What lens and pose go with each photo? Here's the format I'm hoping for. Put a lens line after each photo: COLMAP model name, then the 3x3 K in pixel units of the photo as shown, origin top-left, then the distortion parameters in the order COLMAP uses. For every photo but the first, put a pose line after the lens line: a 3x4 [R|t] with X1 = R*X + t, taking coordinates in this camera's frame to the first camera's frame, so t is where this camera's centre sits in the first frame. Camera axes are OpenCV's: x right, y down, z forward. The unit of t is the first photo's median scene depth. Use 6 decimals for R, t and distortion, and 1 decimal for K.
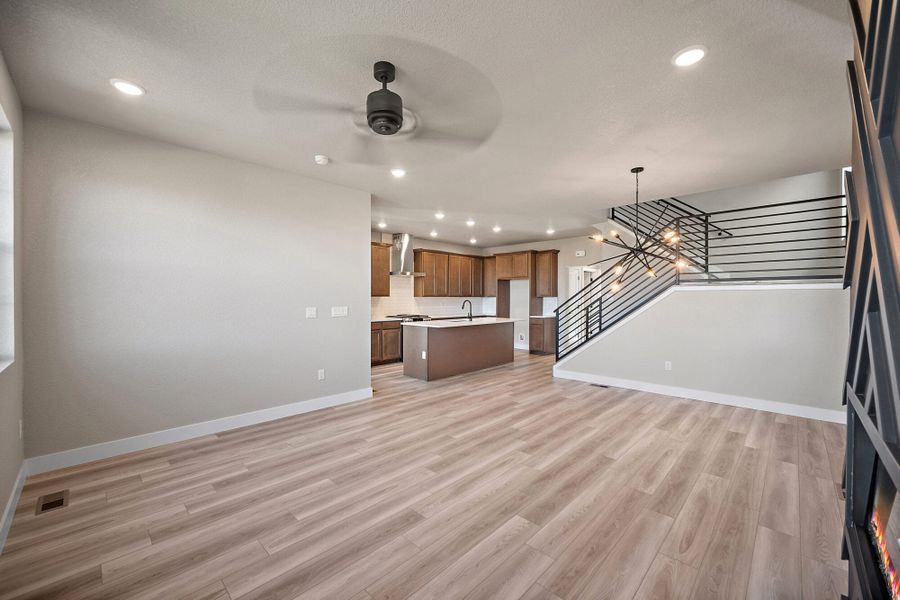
lens RADIAL K [[356.1, 0, 451.4], [0, 356.1, 299.4], [0, 0, 1]] dist [-0.005391, -0.000331]
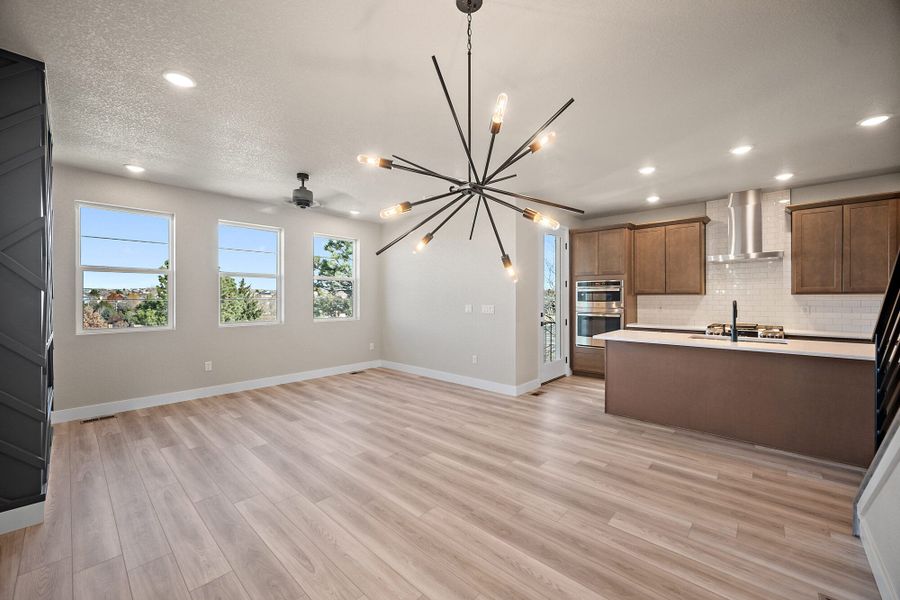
lens RADIAL K [[356.1, 0, 441.1], [0, 356.1, 298.1], [0, 0, 1]] dist [-0.005391, -0.000331]
pose [[0.011921, 0.003105, -0.999924, 0.833350], [-0.002316, 0.999993, 0.003078, -0.003257], [0.999926, 0.002279, 0.011928, 0.846073]]
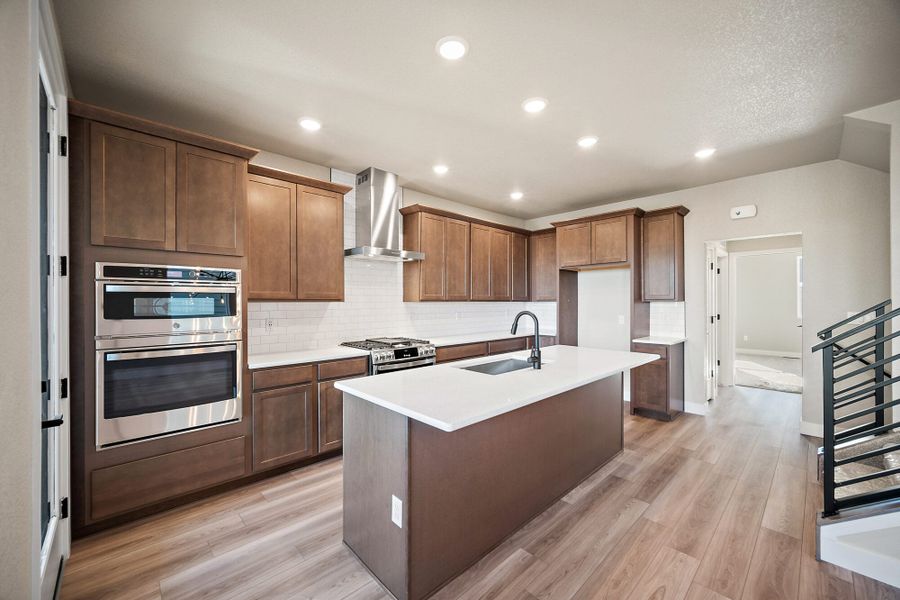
lens RADIAL K [[356.1, 0, 452.5], [0, 356.1, 299.8], [0, 0, 1]] dist [-0.005391, -0.000331]
pose [[0.999308, -0.000754, -0.037178, -0.028824], [0.000448, 0.999966, -0.008234, -0.010461], [0.037183, 0.008211, 0.999275, 0.932067]]
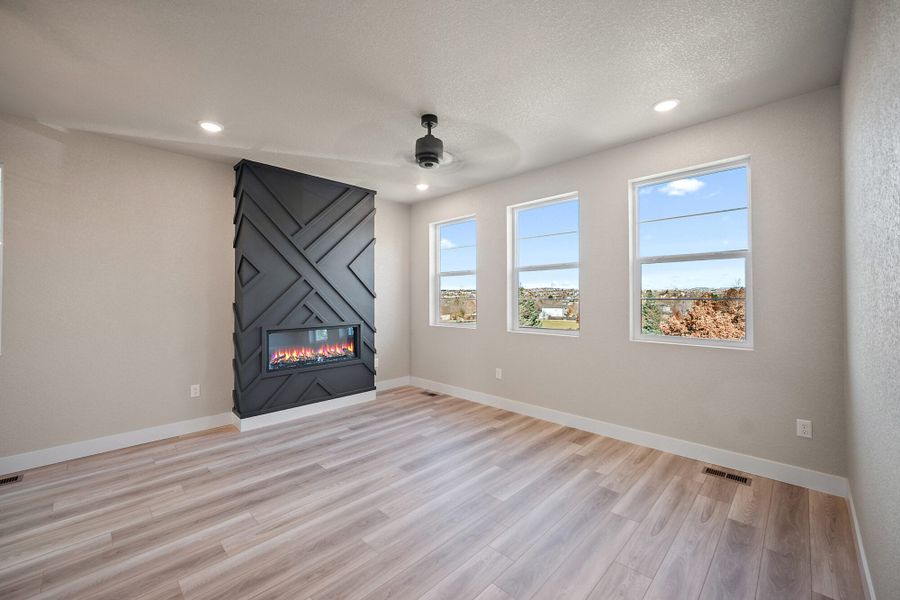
lens RADIAL K [[356.1, 0, 456.1], [0, 356.1, 294.6], [0, 0, 1]] dist [-0.005391, -0.000331]
pose [[-0.999977, 0.003858, -0.005628, -0.136236], [0.003899, 0.999967, -0.007196, -0.001327], [0.005600, -0.007218, -0.999958, 1.128321]]
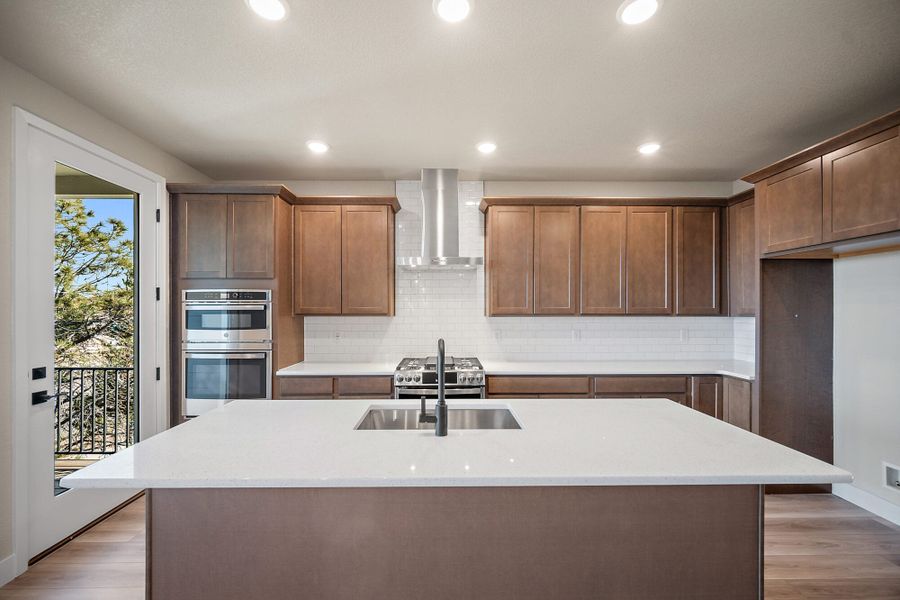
lens RADIAL K [[356.1, 0, 448.4], [0, 356.1, 308.2], [0, 0, 1]] dist [-0.005391, -0.000331]
pose [[0.705013, -0.002929, -0.709189, 0.322815], [-0.002762, 0.999973, -0.006876, -0.025055], [0.709189, 0.006807, 0.704985, 1.255304]]
